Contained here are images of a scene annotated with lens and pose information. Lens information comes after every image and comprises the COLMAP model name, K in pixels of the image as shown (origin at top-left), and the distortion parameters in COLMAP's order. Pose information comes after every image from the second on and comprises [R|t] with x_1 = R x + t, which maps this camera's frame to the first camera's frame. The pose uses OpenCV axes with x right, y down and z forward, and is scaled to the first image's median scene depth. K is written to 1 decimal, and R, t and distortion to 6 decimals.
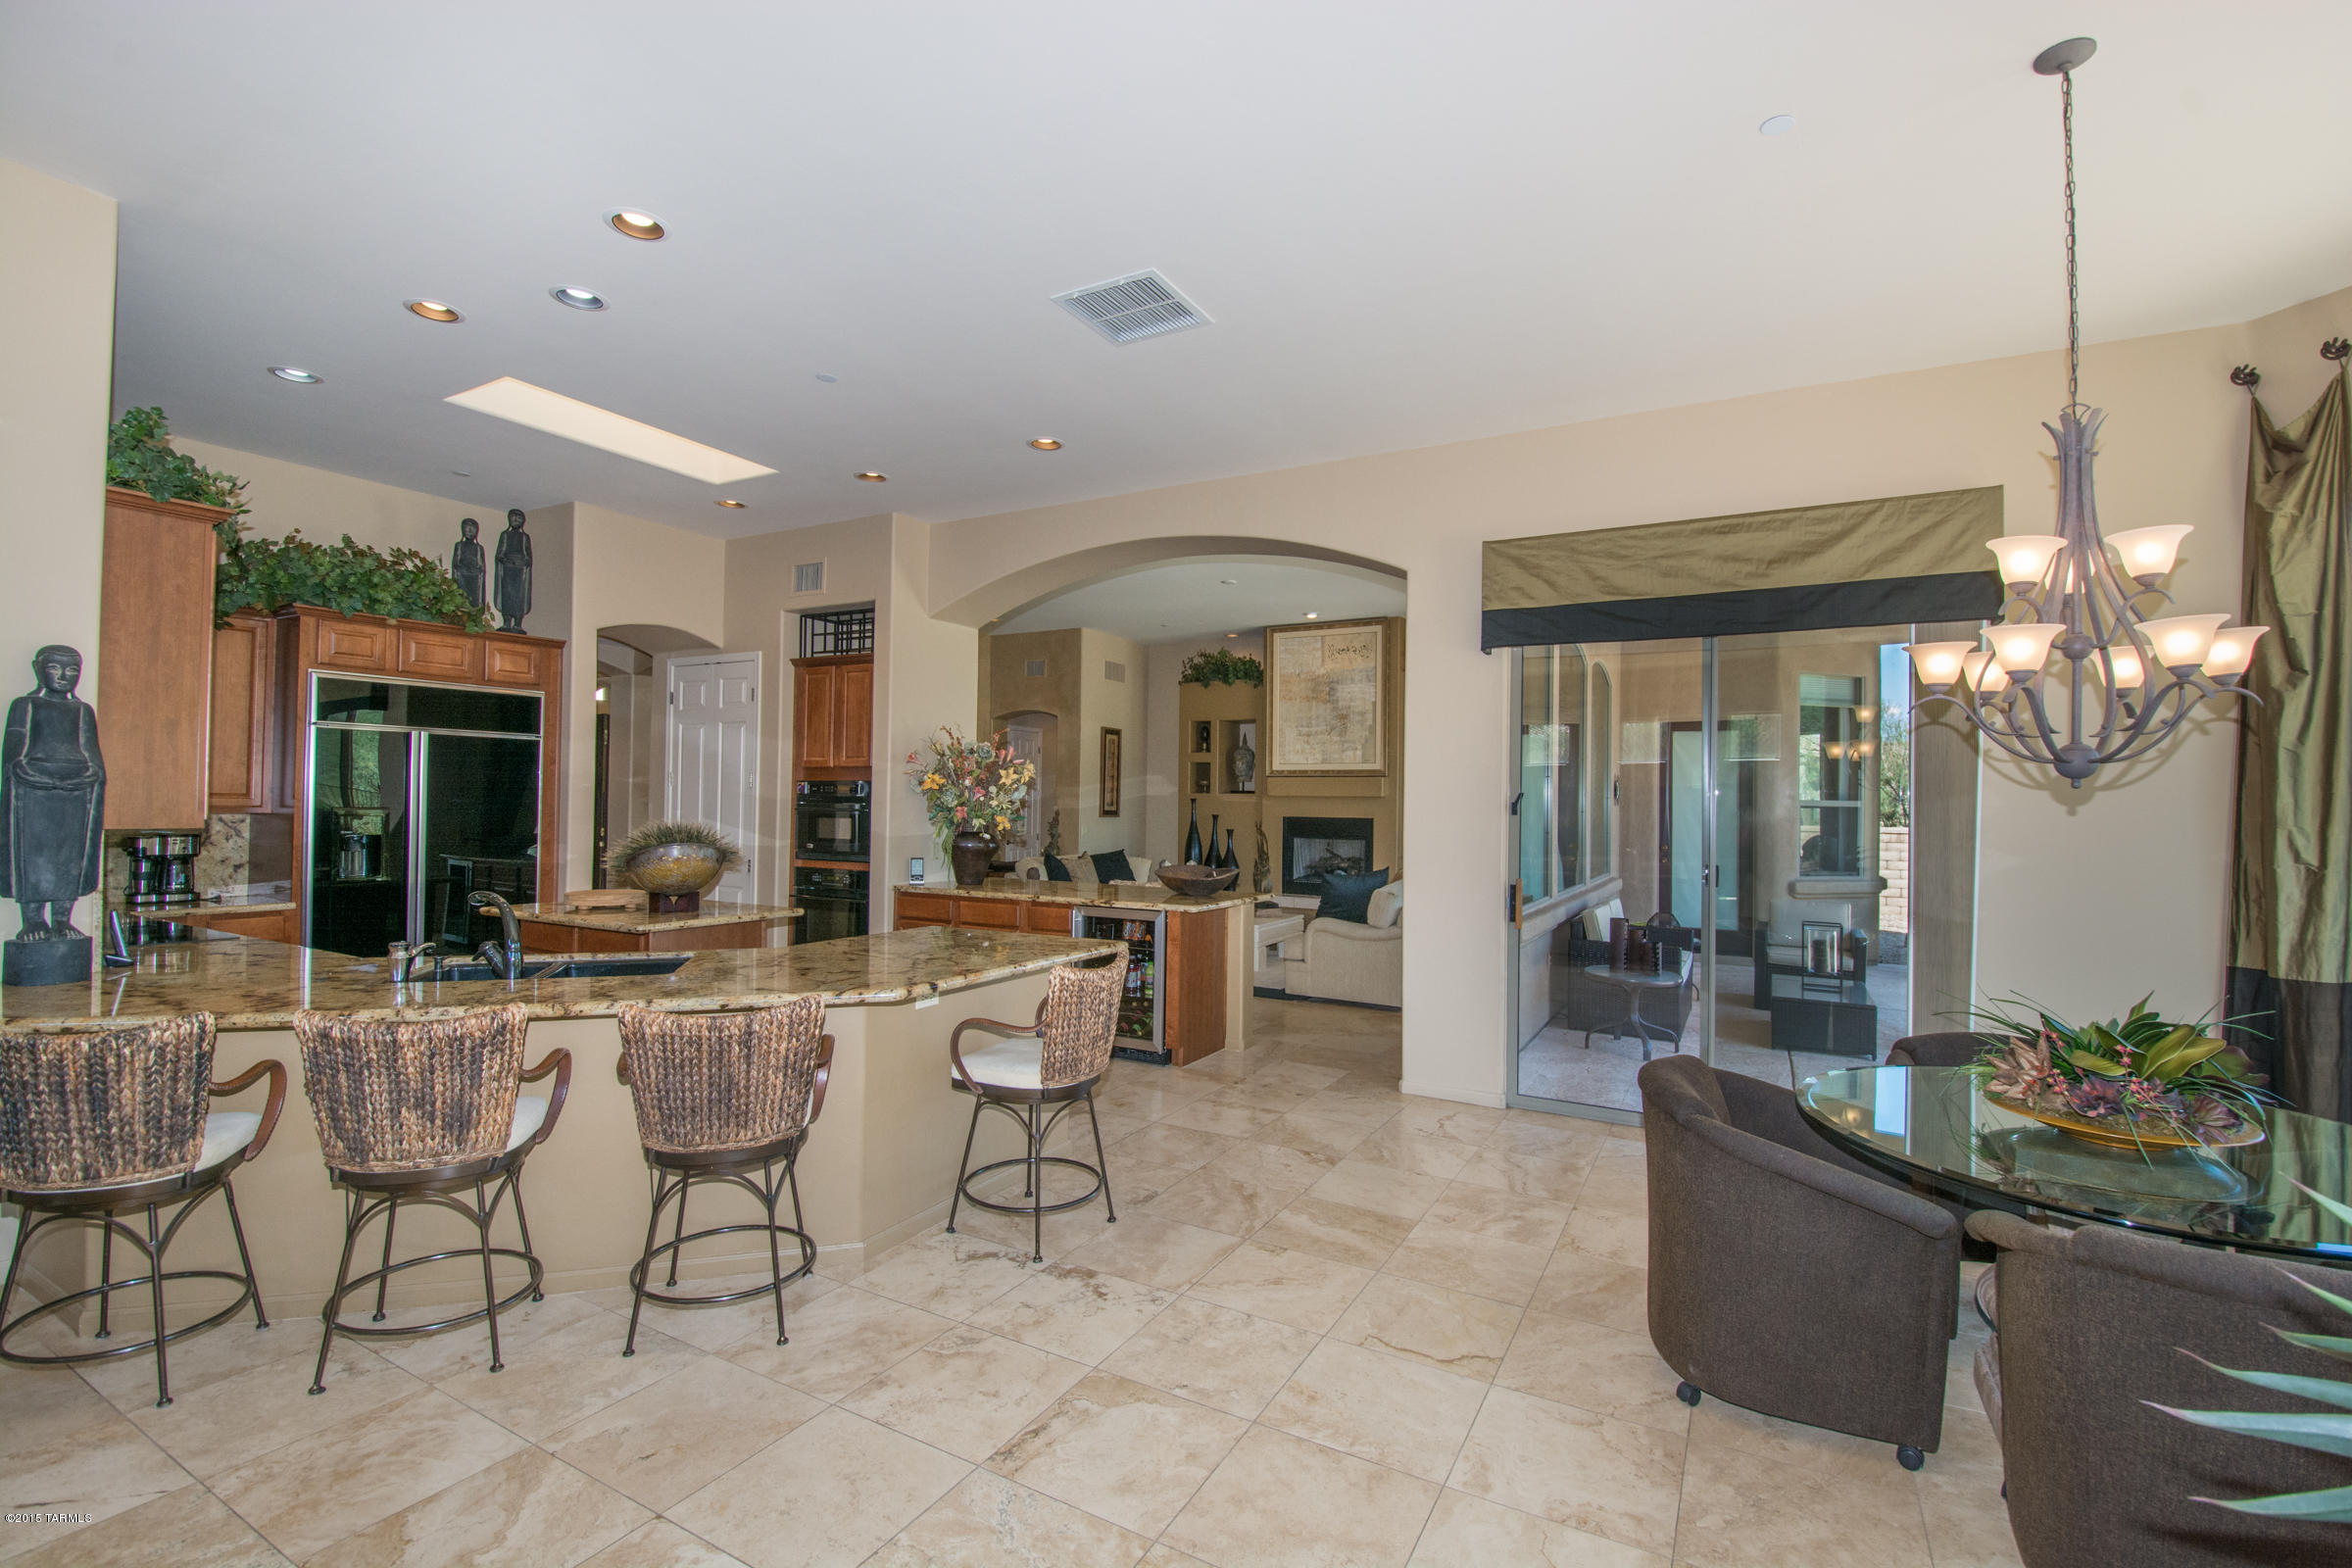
lens RADIAL K [[1025.2, 0, 1192.3], [0, 1025.2, 769.0], [0, 0, 1]] dist [0.016759, -0.013028]
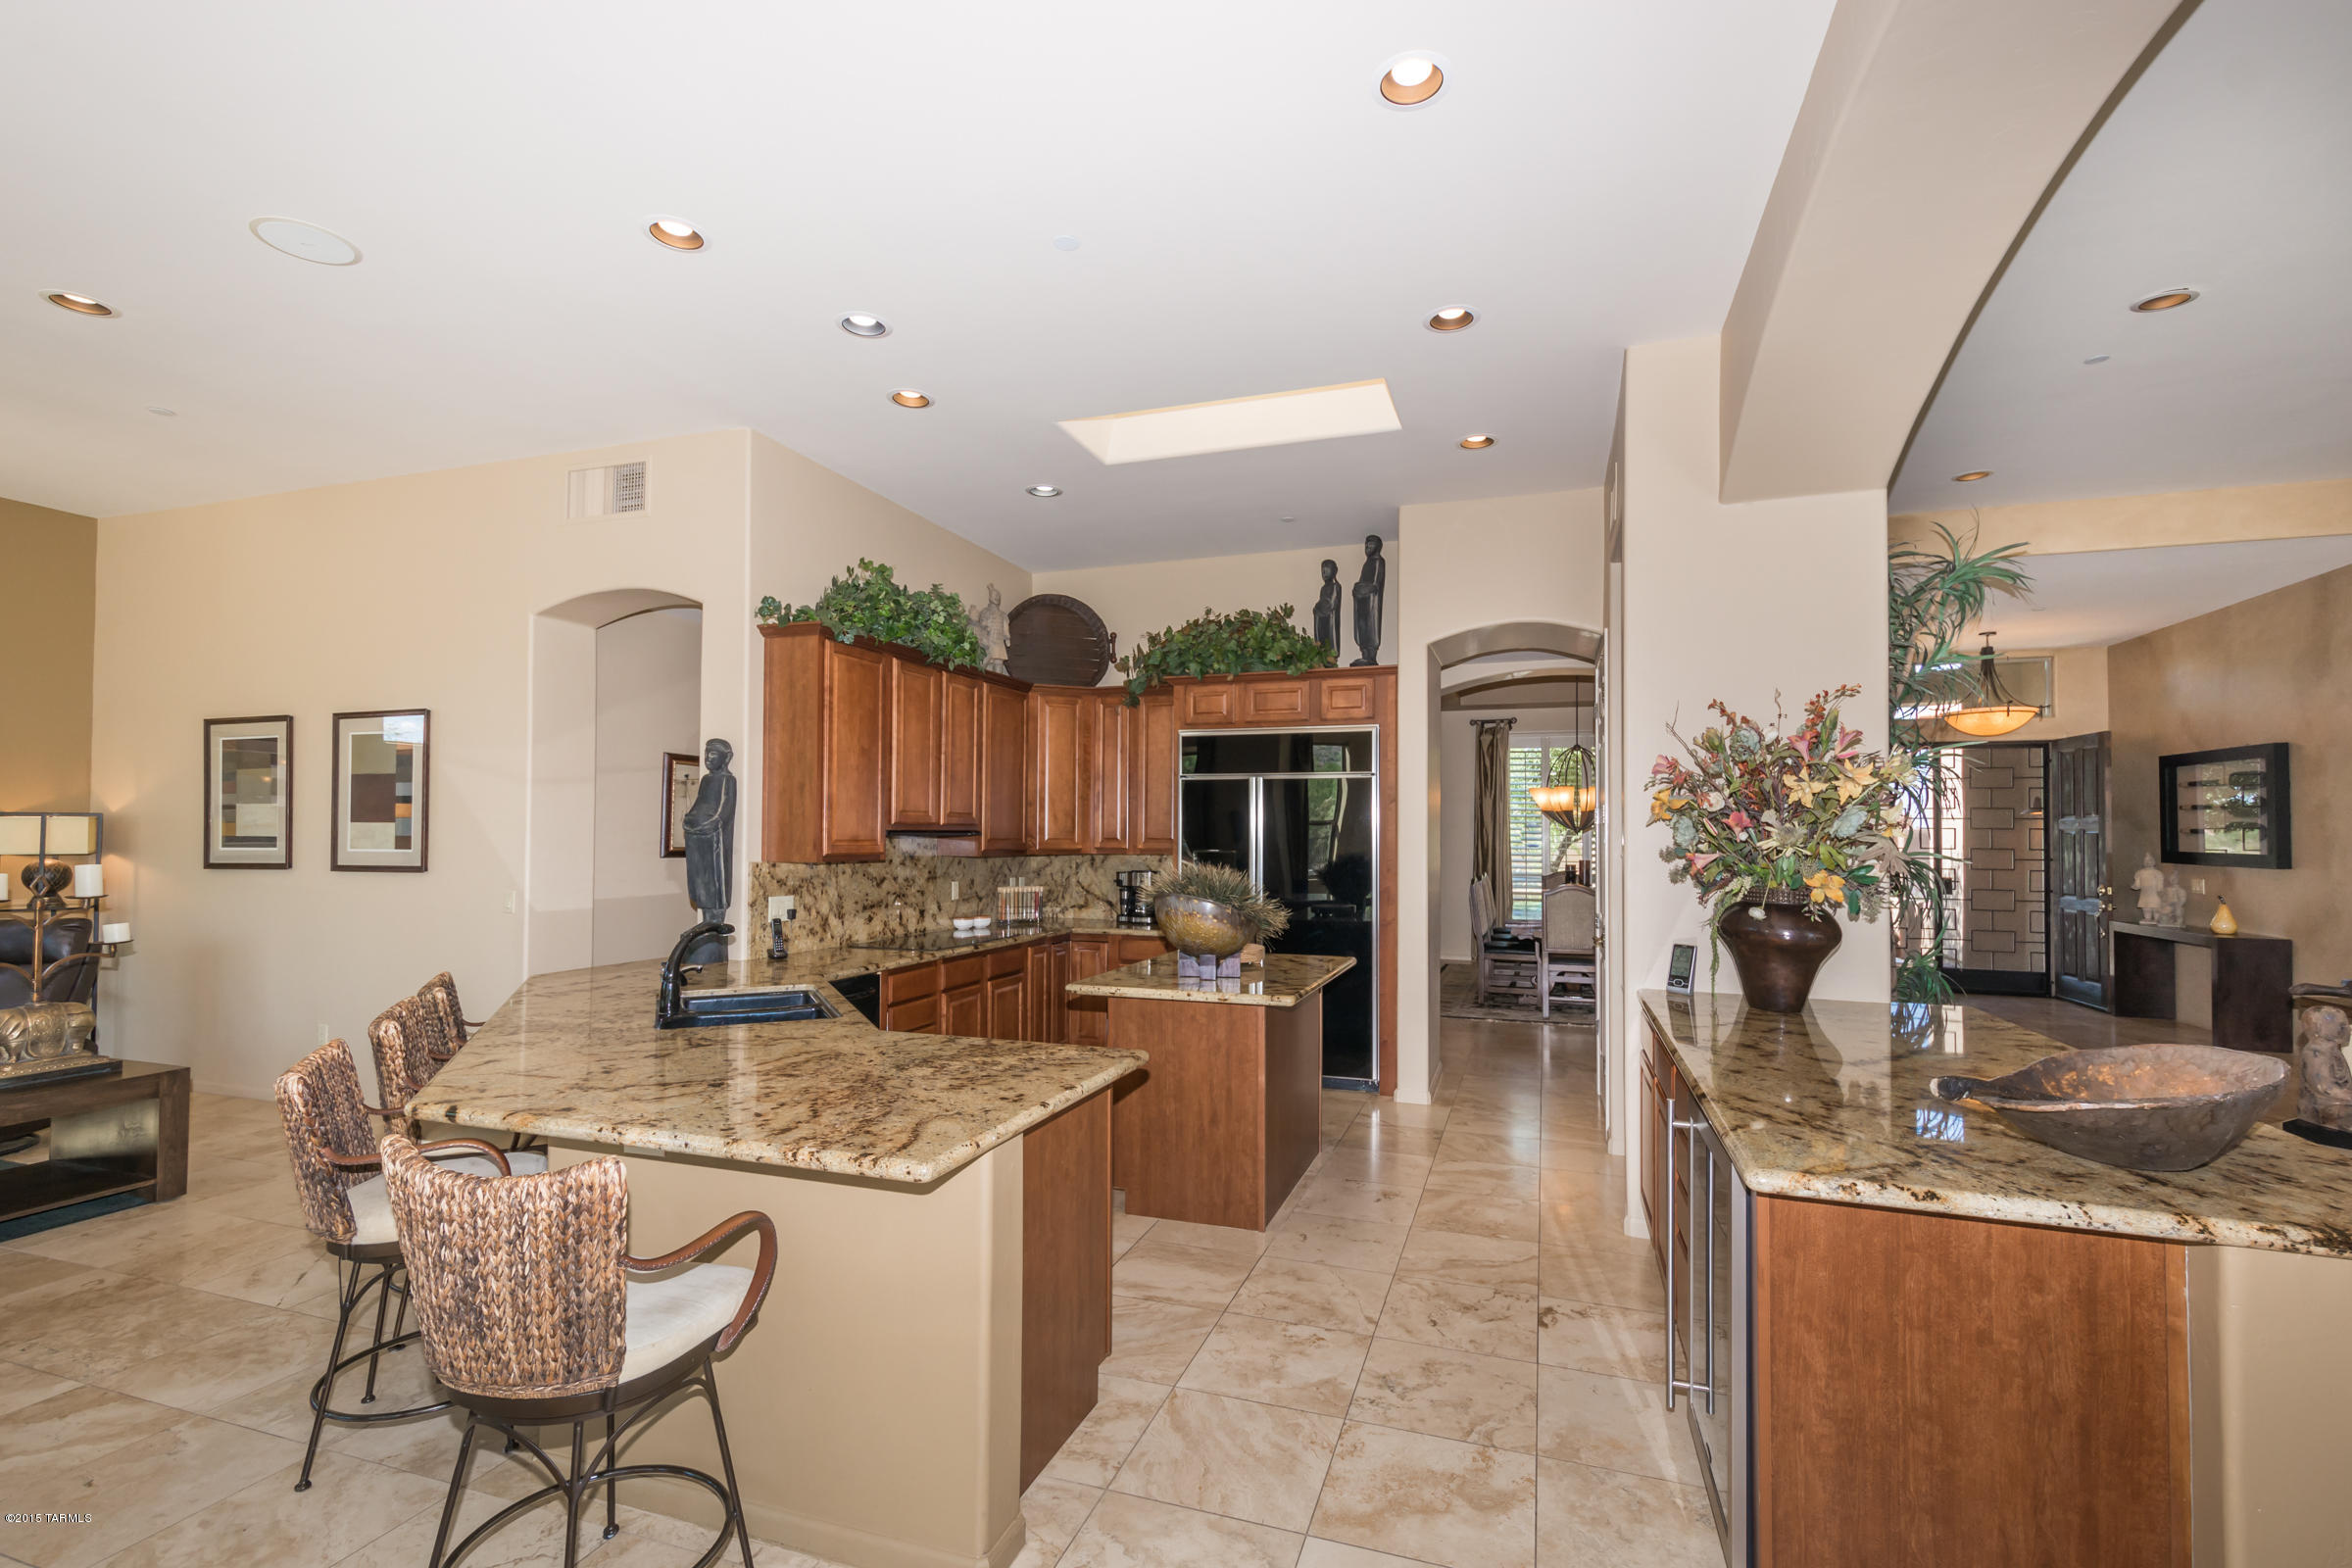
lens RADIAL K [[1045.4, 0, 1193.2], [0, 1045.4, 791.6], [0, 0, 1]] dist [0.011570, -0.000837]
pose [[0.174326, -0.053496, -0.983234, 0.228794], [0.028388, 0.998381, -0.049287, 0.023155], [0.984279, -0.019320, 0.175562, 0.607255]]
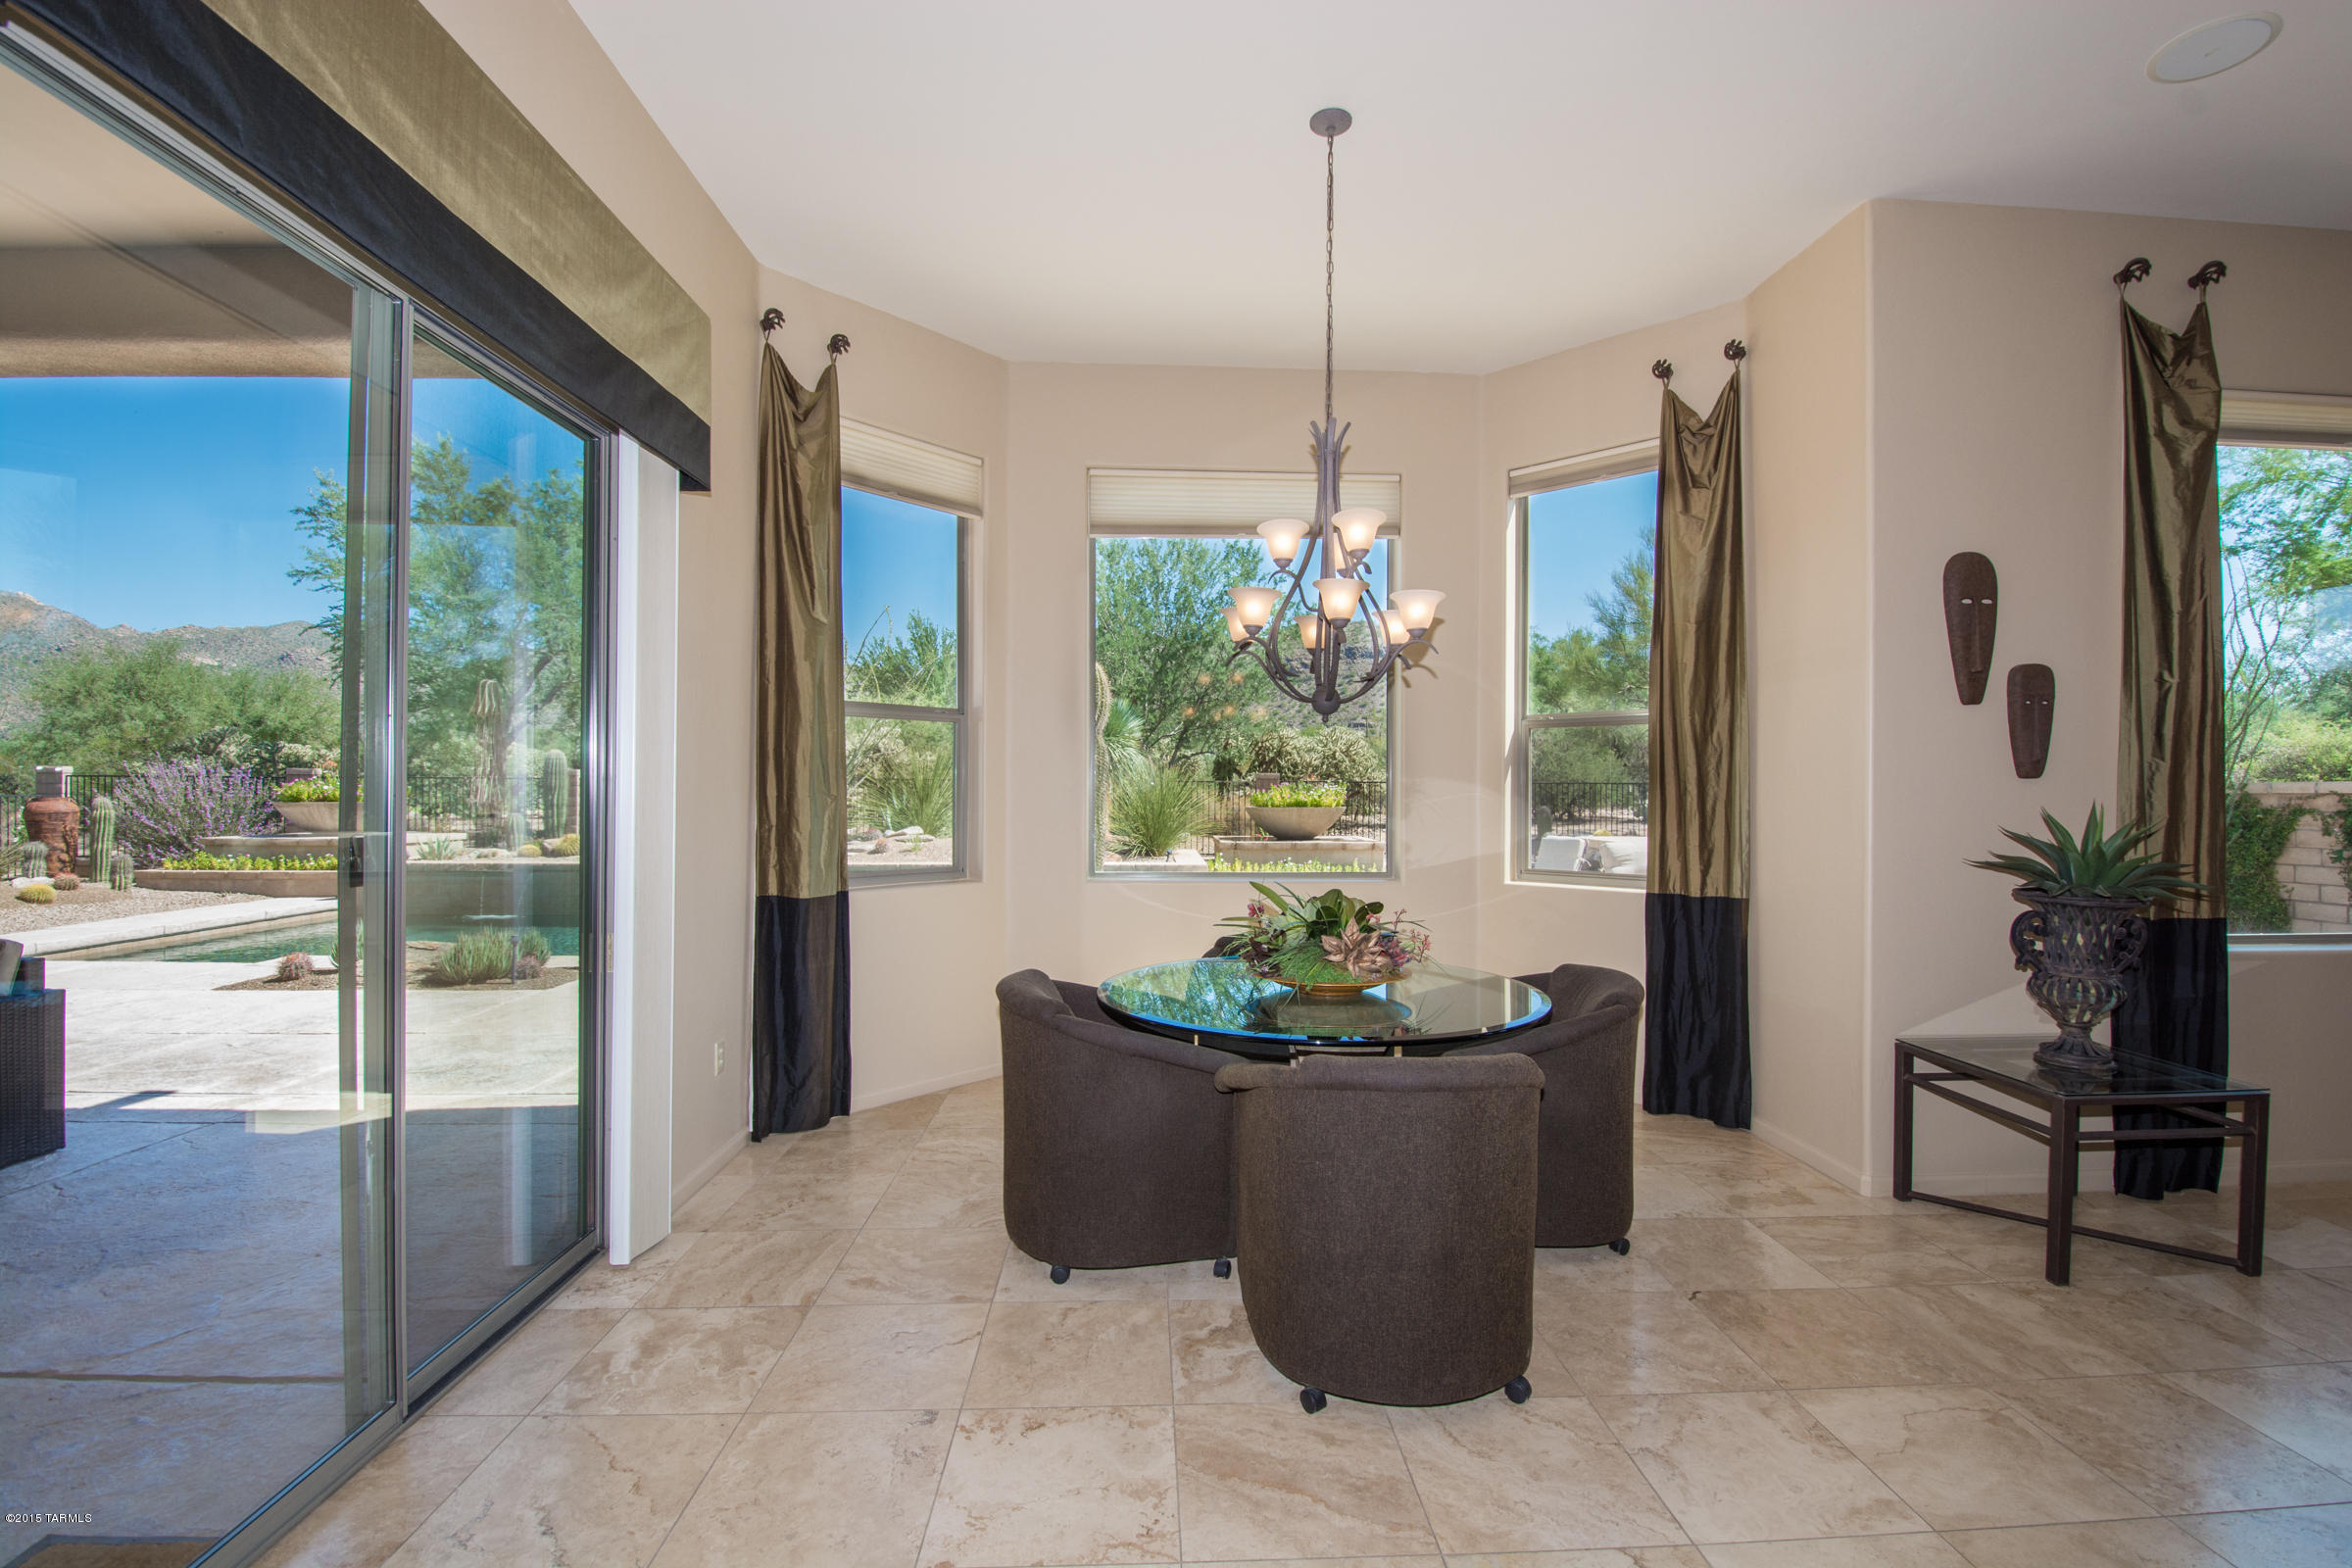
lens RADIAL K [[1025.3, 0, 1189.3], [0, 1025.3, 790.2], [0, 0, 1]] dist [0.002268, -0.013221]
pose [[-0.523374, -0.017263, 0.851928, -0.039564], [-0.041720, 0.999115, -0.005384, 0.039120], [-0.851081, -0.038360, -0.523631, 0.615533]]
